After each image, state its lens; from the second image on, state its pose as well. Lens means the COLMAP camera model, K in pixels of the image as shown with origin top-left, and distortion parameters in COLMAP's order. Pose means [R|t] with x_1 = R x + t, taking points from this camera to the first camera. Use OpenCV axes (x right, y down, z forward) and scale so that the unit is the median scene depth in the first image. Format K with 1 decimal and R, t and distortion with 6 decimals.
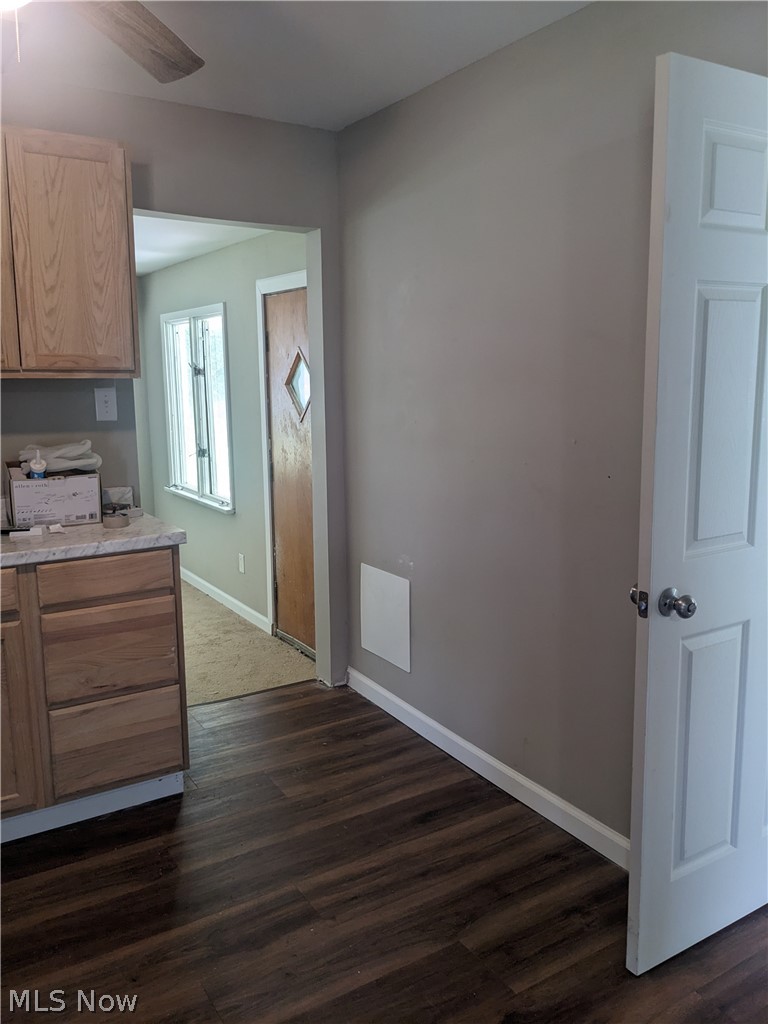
lens RADIAL K [[809.0, 0, 383.7], [0, 809.0, 522.5], [0, 0, 1]] dist [0.048275, -0.088609]
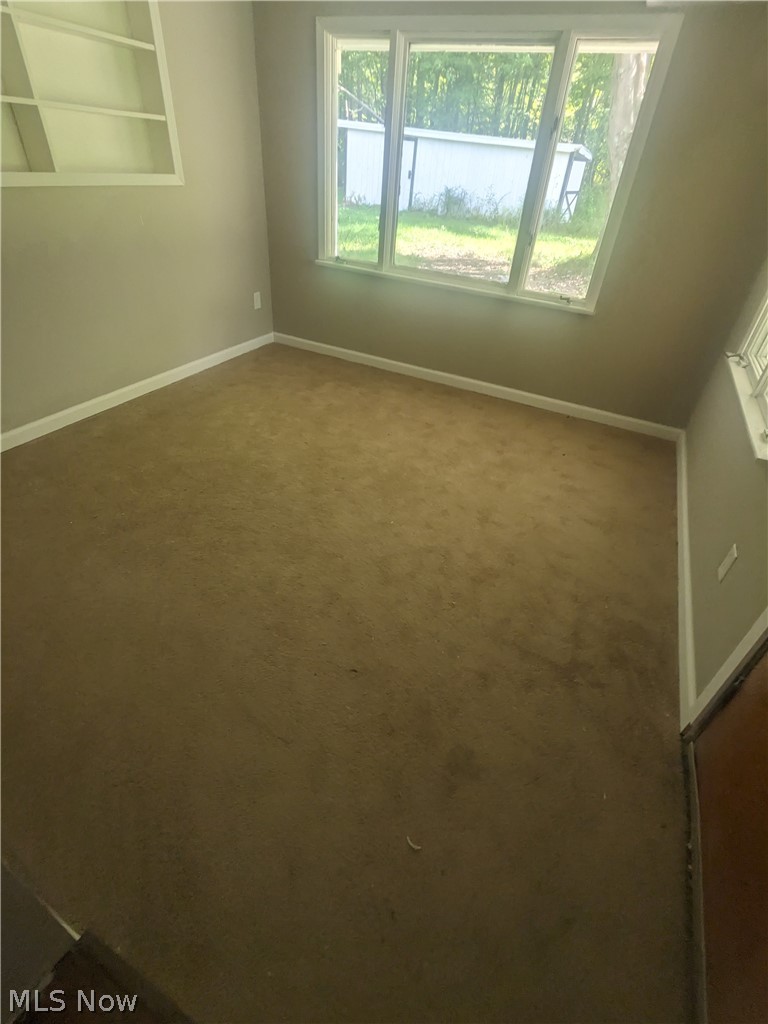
lens RADIAL K [[493.2, 0, 384.0], [0, 493.2, 512.0], [0, 0, 1]] dist [-0.000109, -0.000049]
pose [[0.519732, 0.537180, -0.664316, -0.110968], [-0.225474, 0.836266, 0.499821, -0.089922], [0.824039, -0.109987, 0.555754, 0.722429]]
